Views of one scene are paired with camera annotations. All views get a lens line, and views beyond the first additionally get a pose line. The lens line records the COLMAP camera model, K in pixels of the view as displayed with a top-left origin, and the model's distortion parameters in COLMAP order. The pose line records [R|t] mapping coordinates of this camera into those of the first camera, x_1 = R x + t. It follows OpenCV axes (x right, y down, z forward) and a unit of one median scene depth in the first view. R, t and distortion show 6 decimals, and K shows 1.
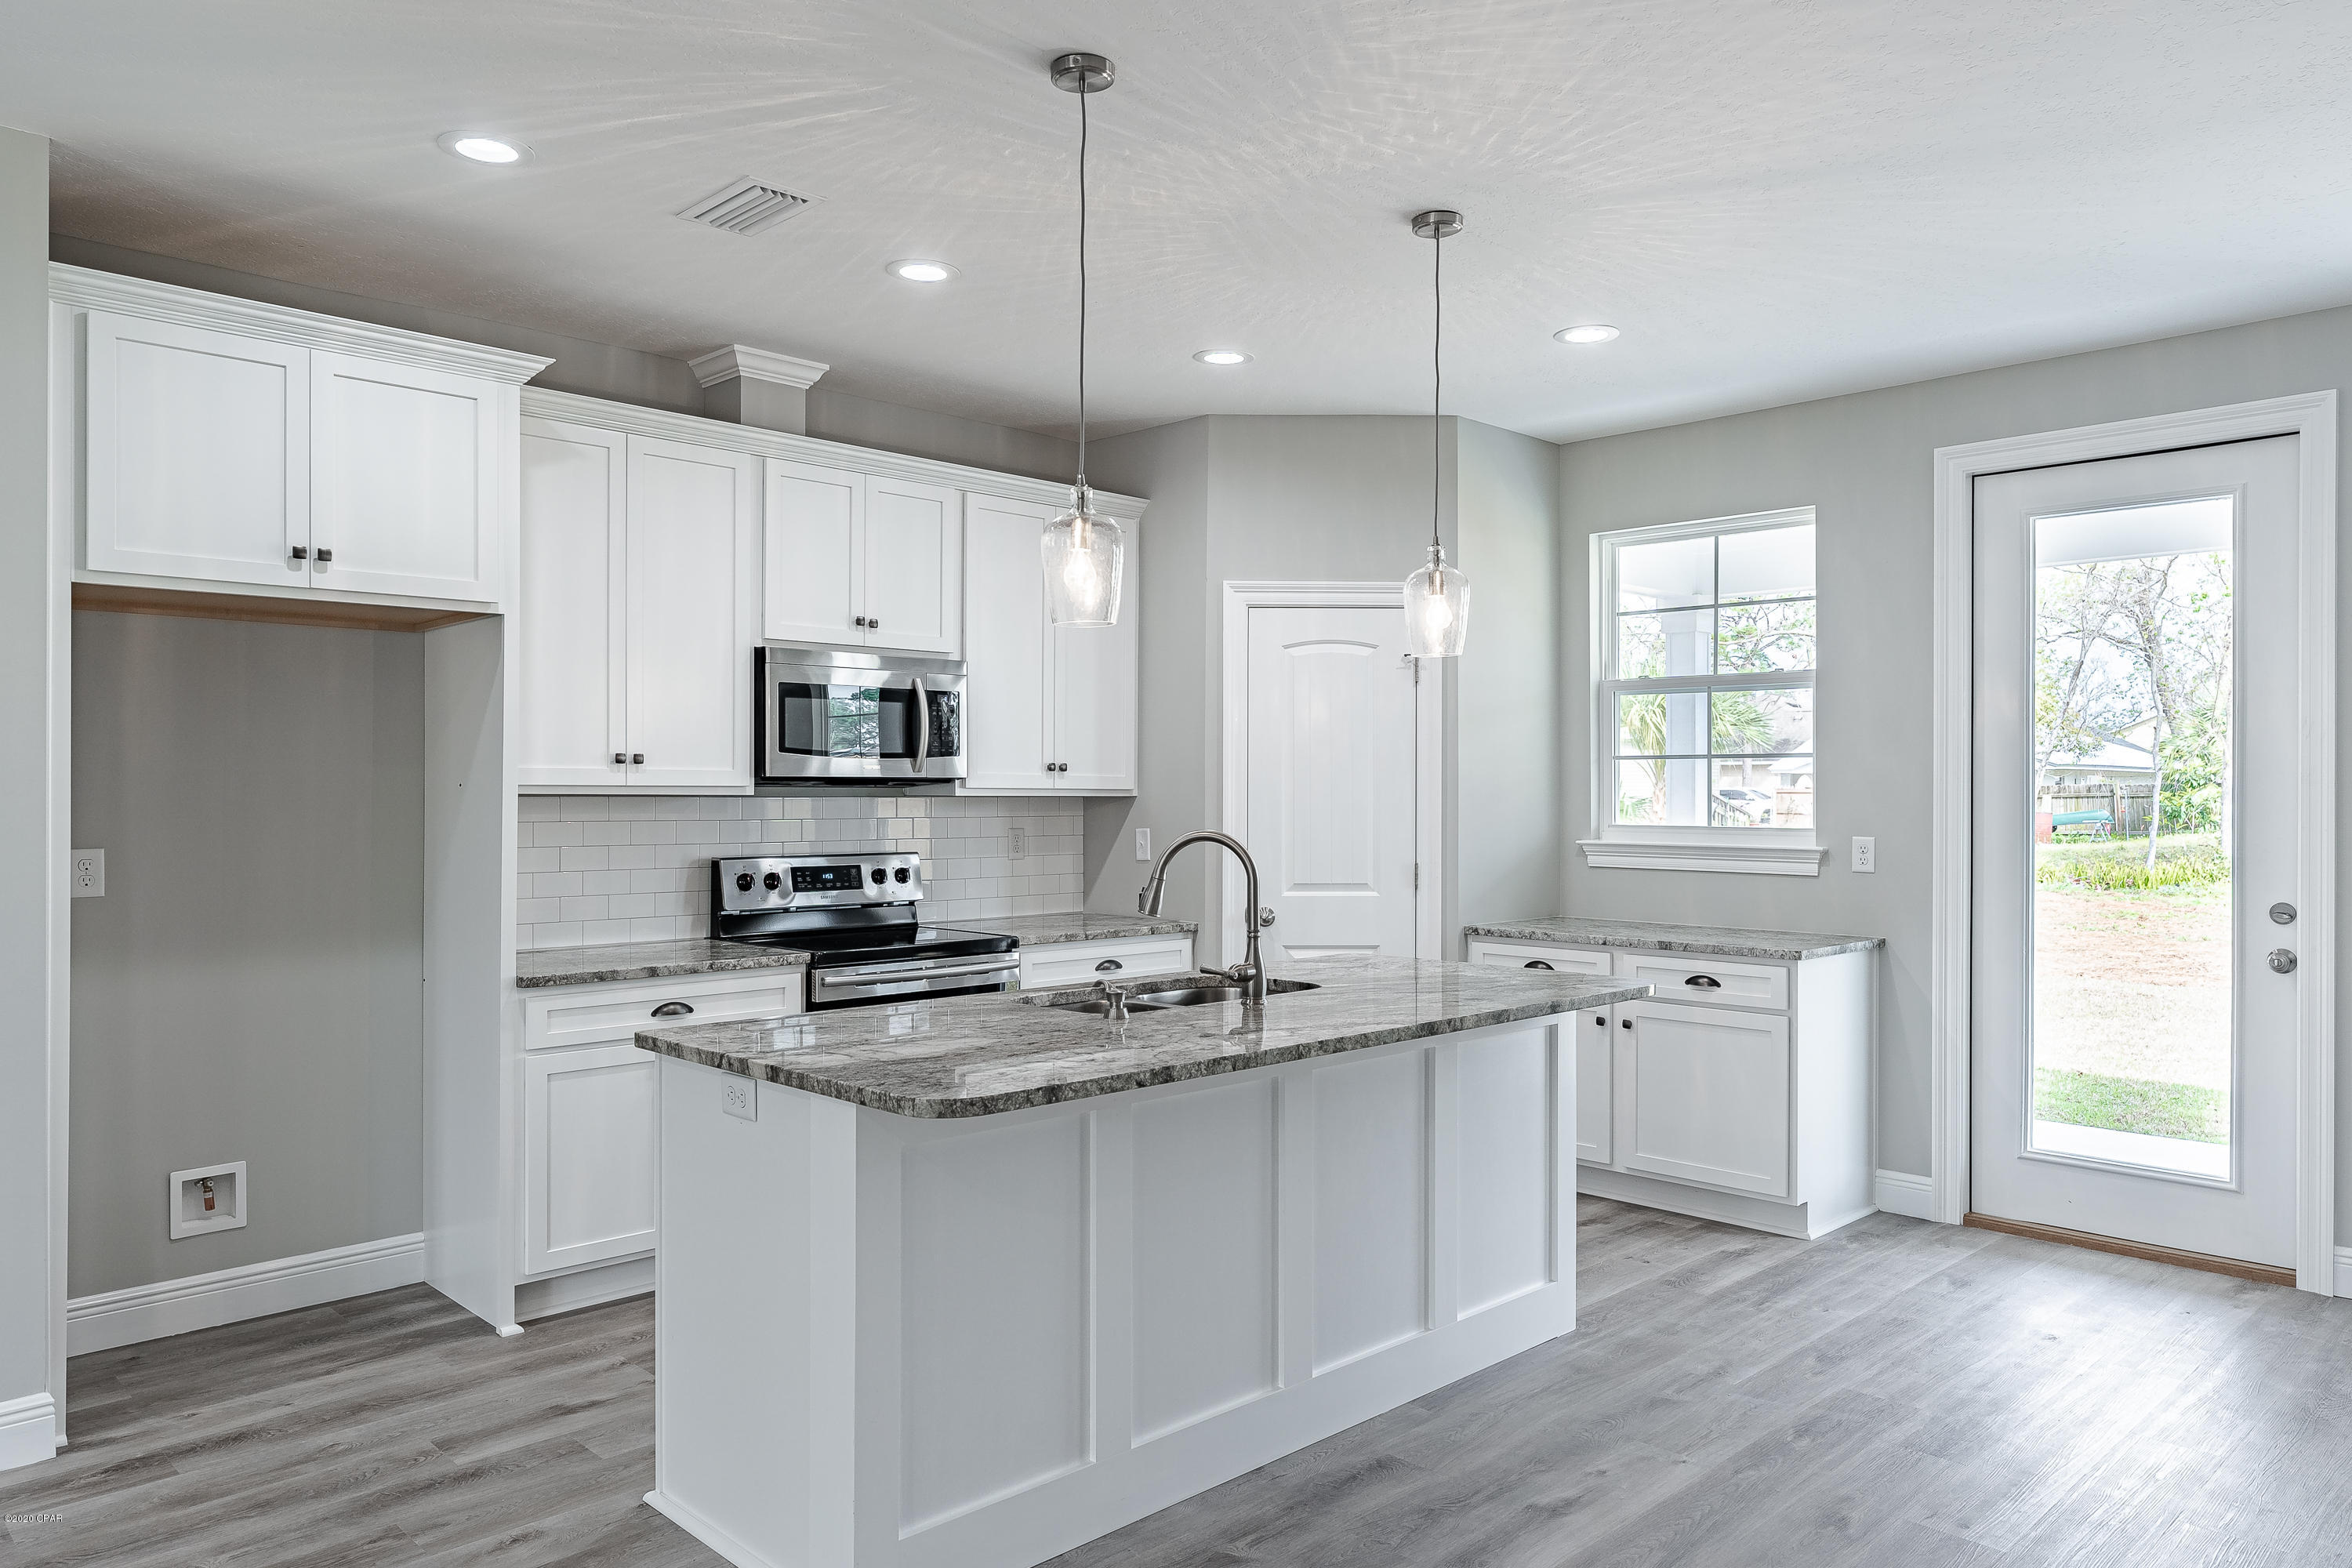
lens RADIAL K [[1558.4, 0, 1185.3], [0, 1558.4, 792.6], [0, 0, 1]] dist [0.000477, -0.000453]
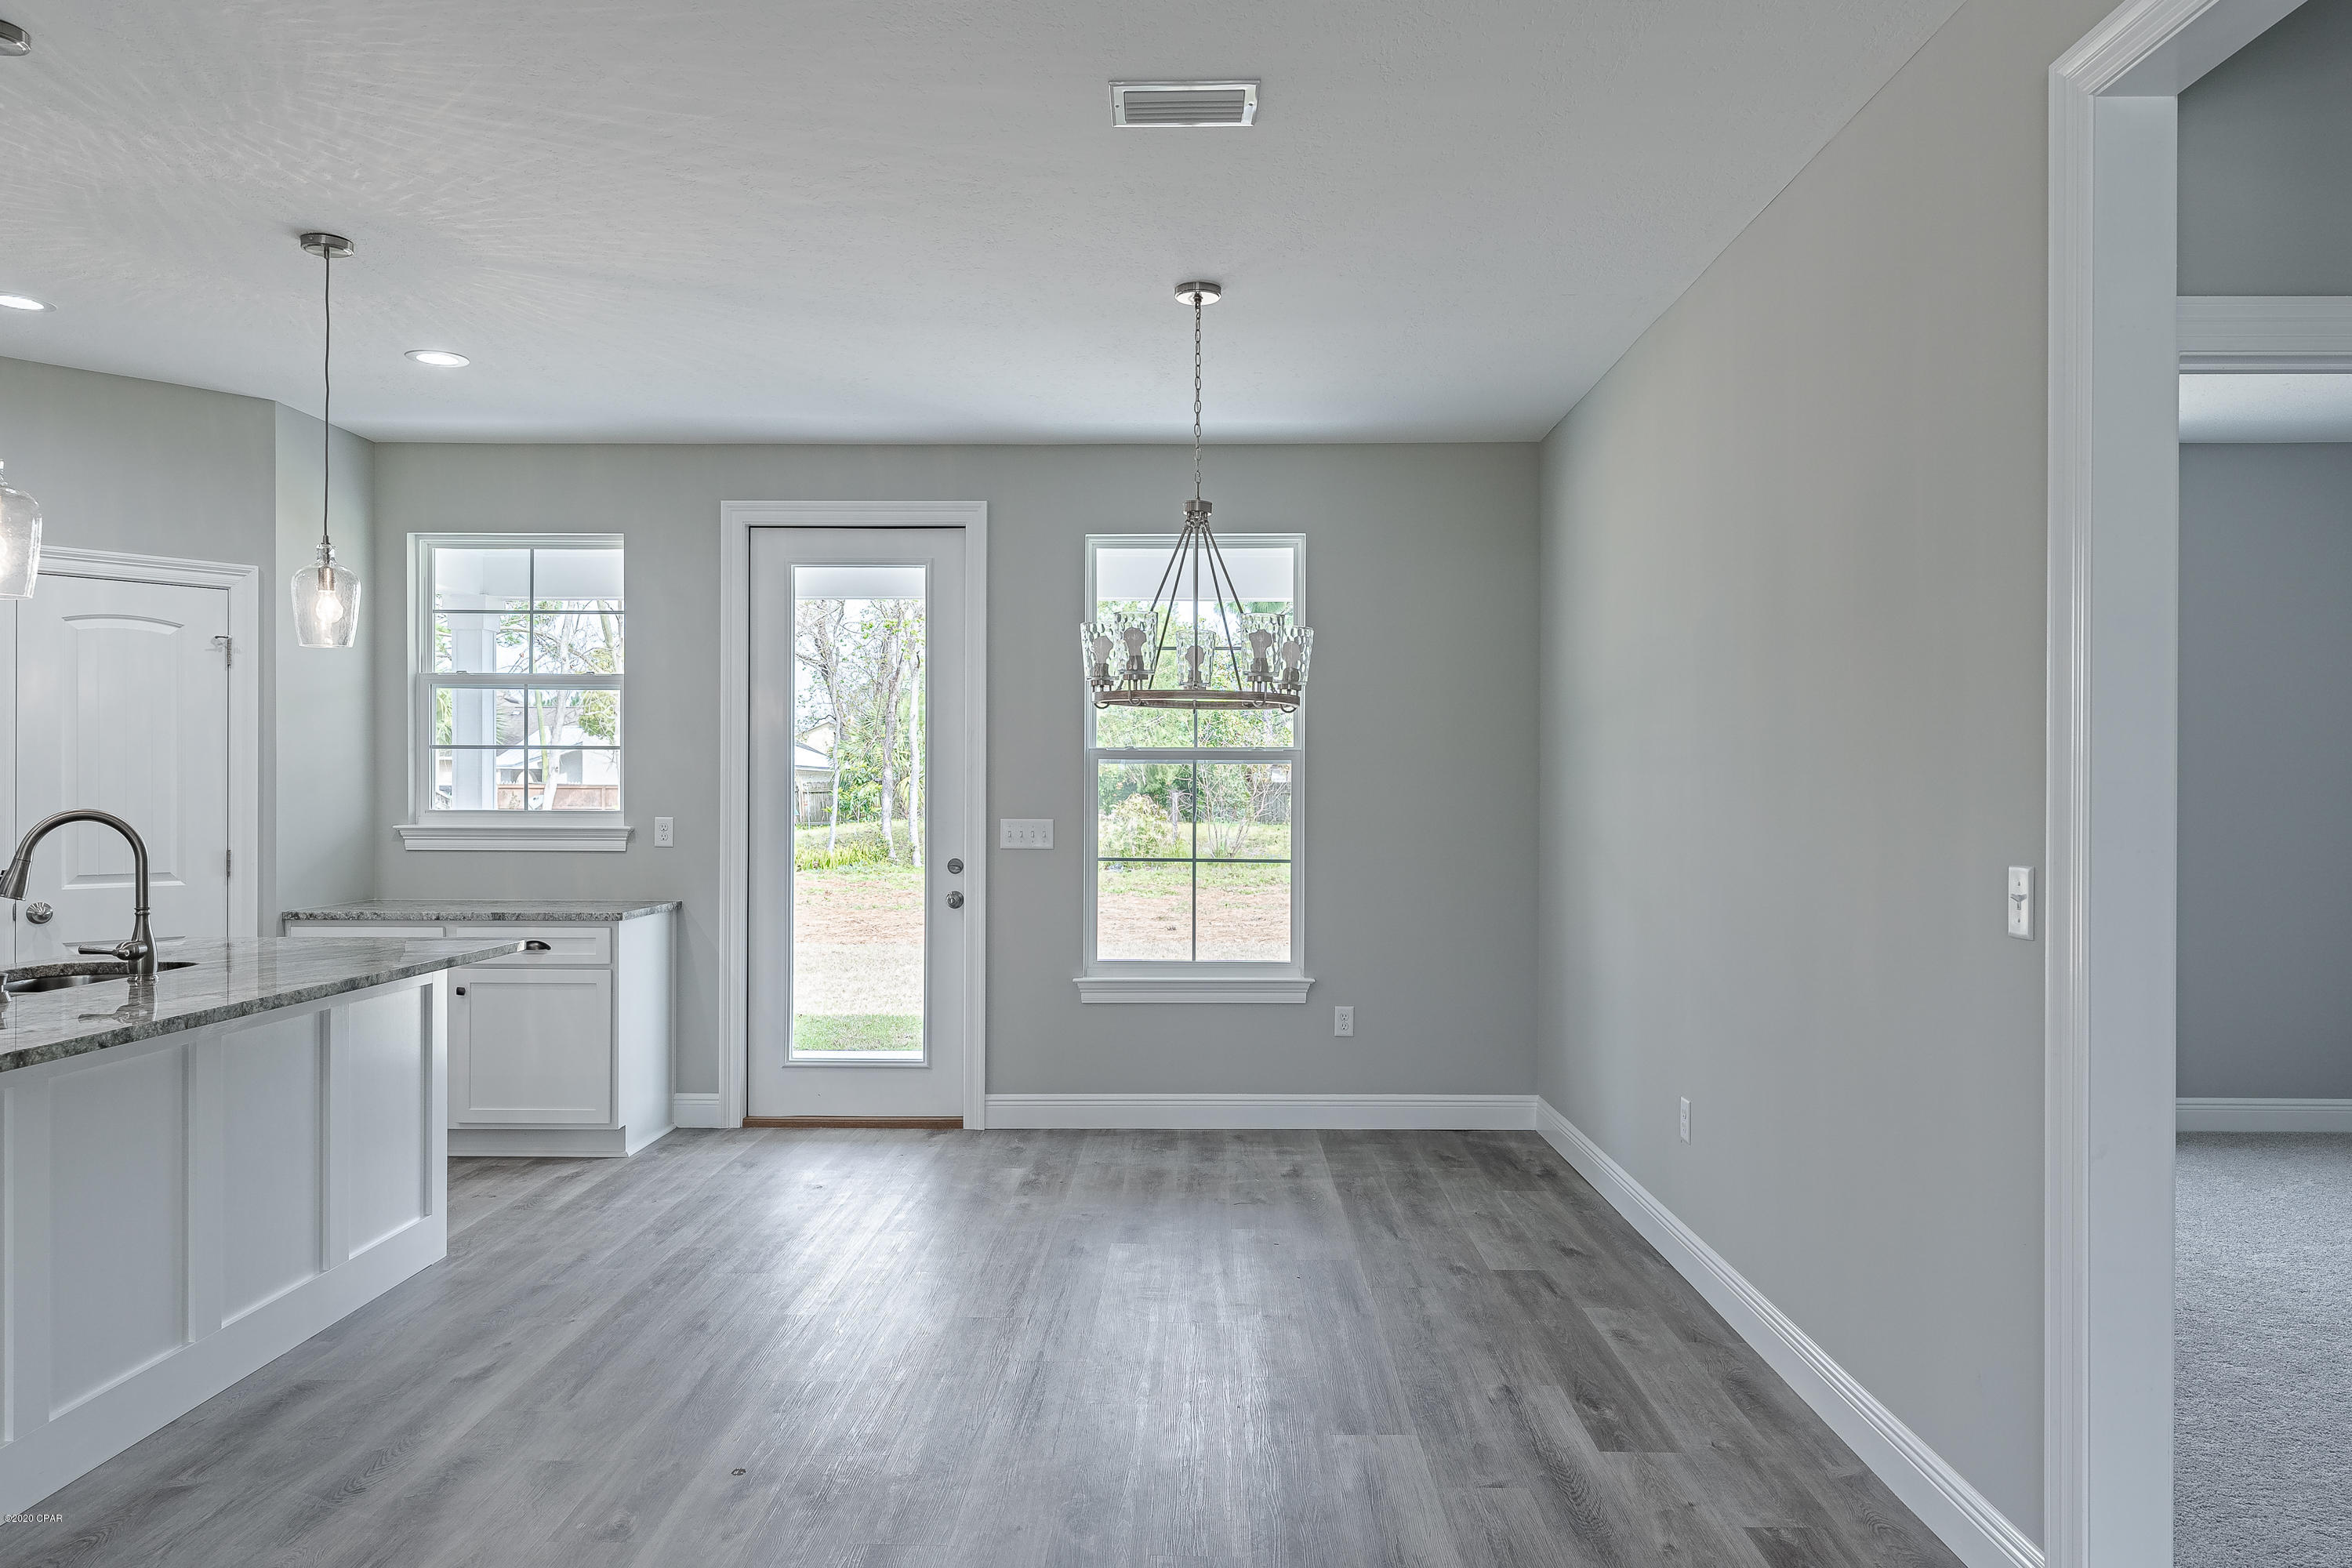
lens RADIAL K [[1558.4, 0, 1176.5], [0, 1558.4, 791.1], [0, 0, 1]] dist [0.000477, -0.000453]
pose [[0.711704, 0.000617, 0.702480, -0.137640], [-0.001424, 0.999999, 0.000565, 0.008044], [-0.702478, -0.001403, 0.711704, -0.138190]]
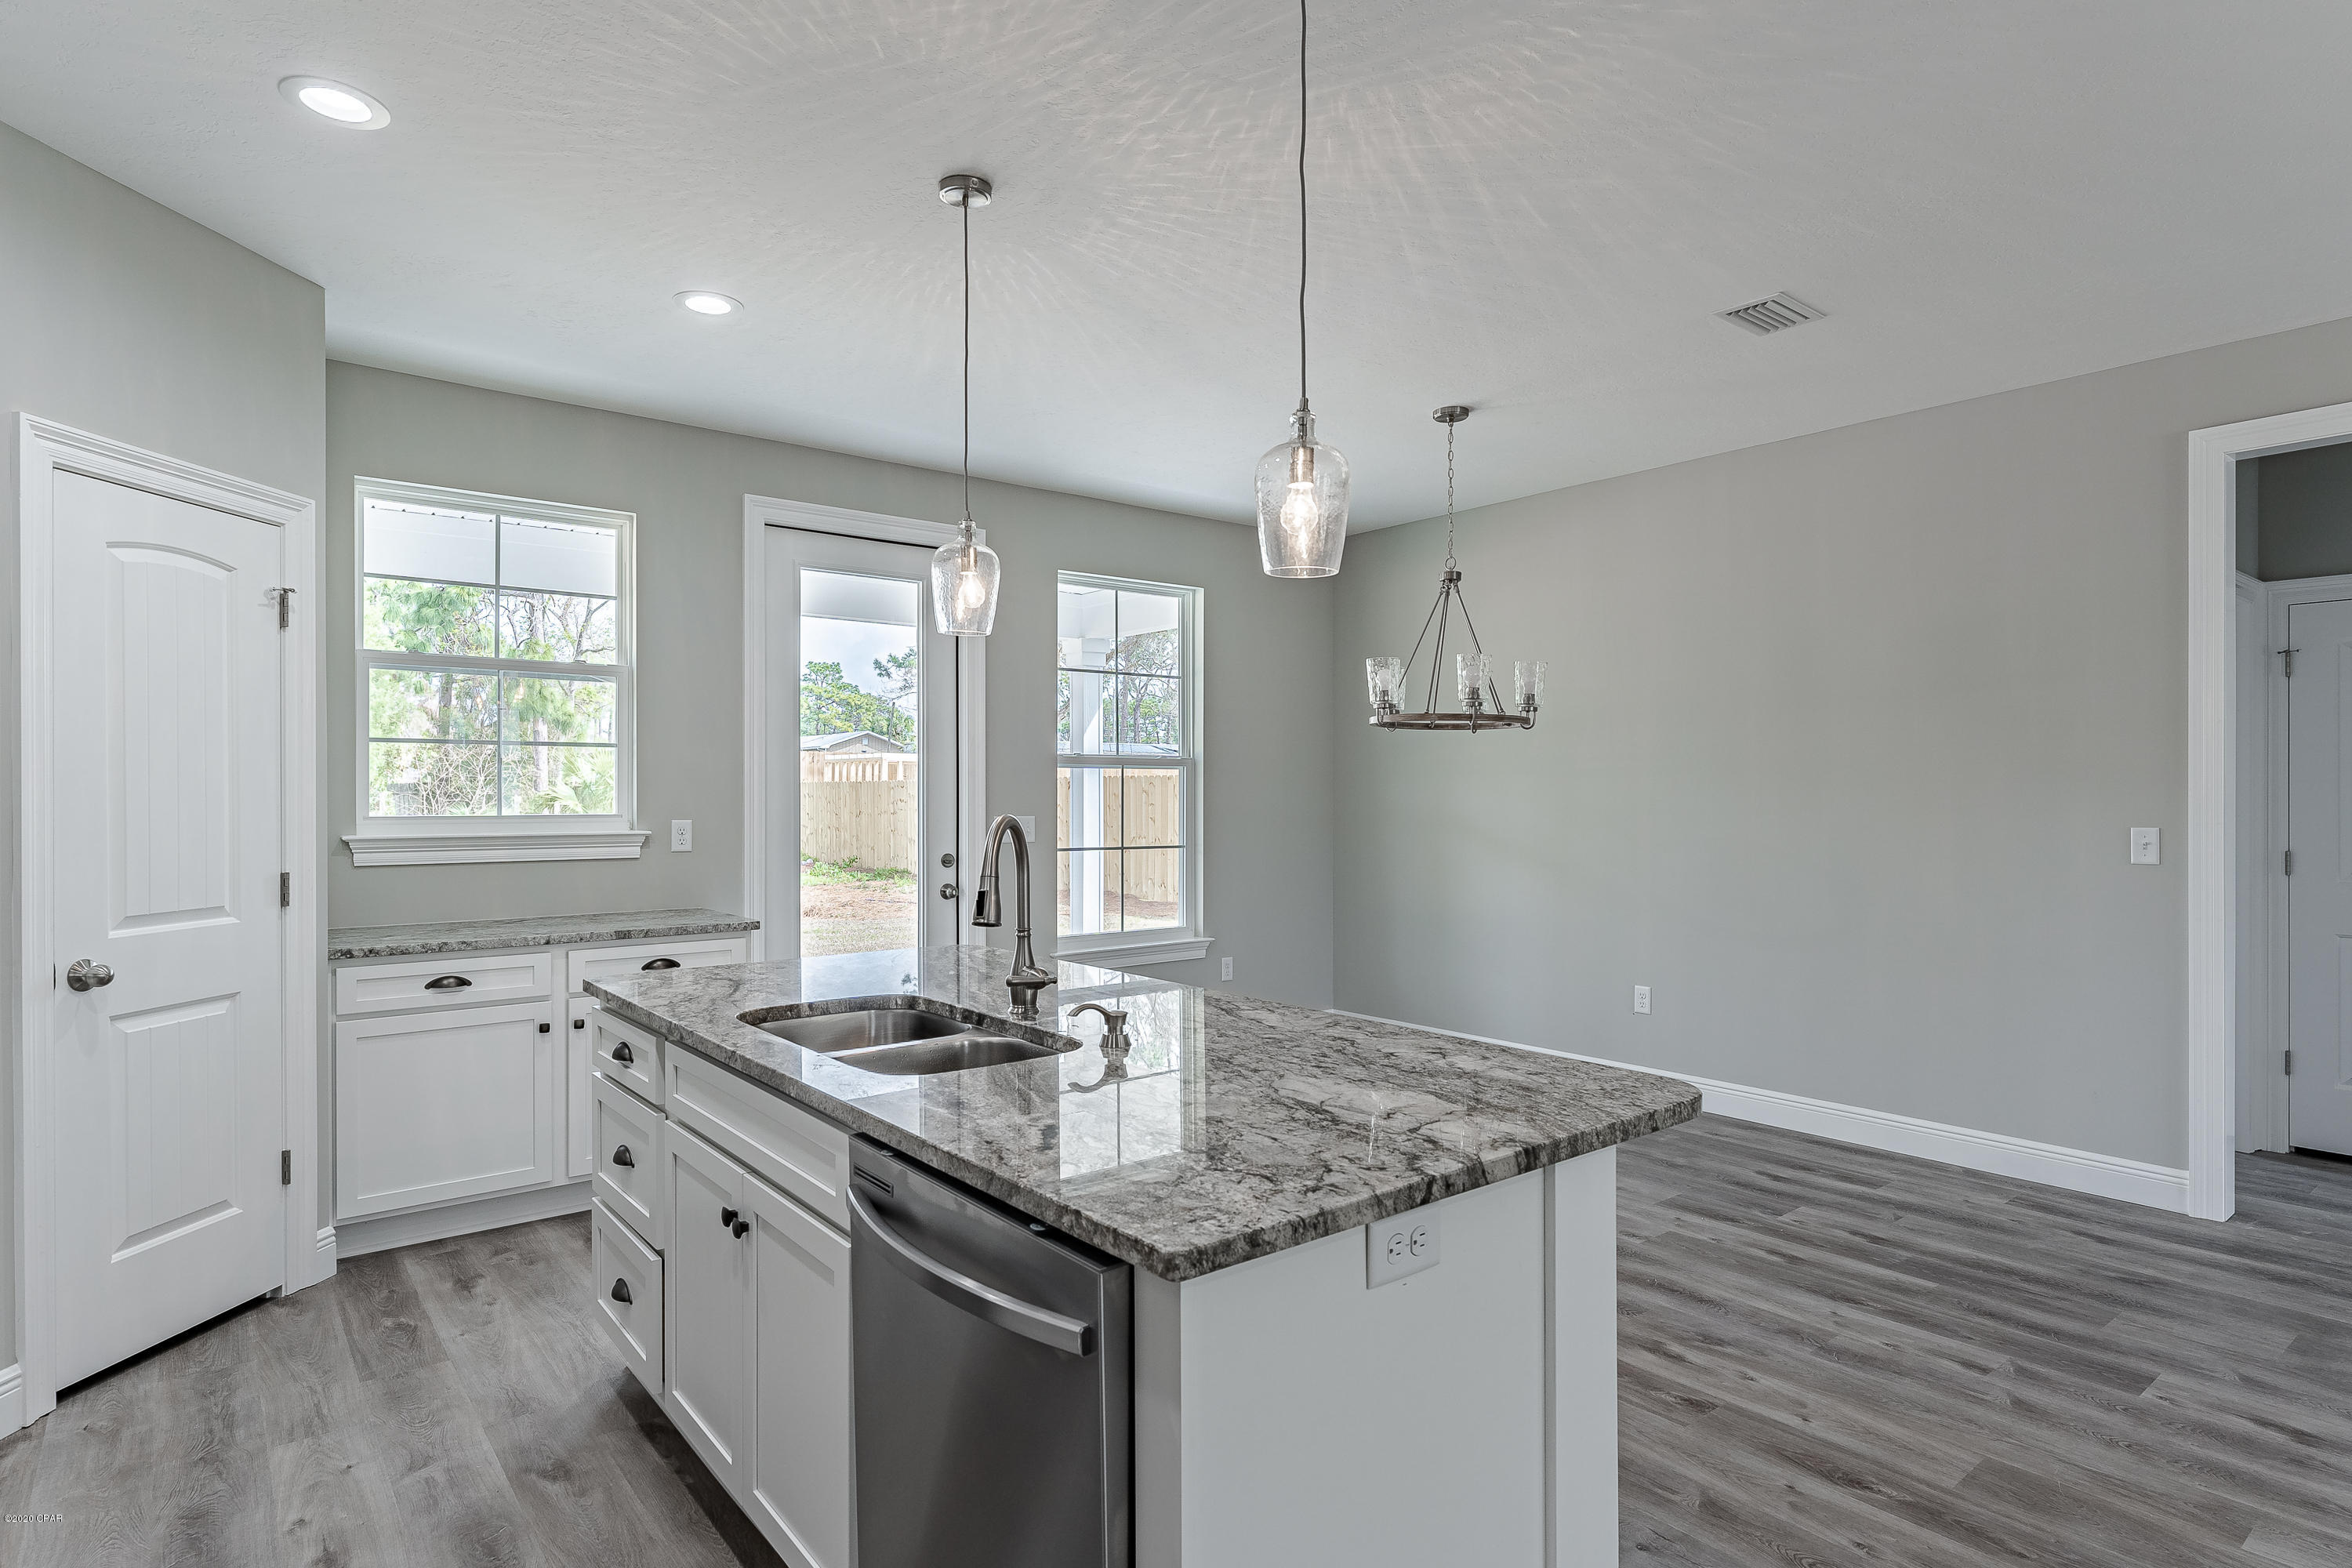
lens RADIAL K [[1243.4, 0, 1179.6], [0, 1243.4, 791.8], [0, 0, 1]] dist [-0.004871, -0.000111]
pose [[0.103213, -0.001183, 0.994659, -0.466366], [0.000710, 0.999999, 0.001116, 0.008125], [-0.994659, 0.000591, 0.103214, 0.612973]]
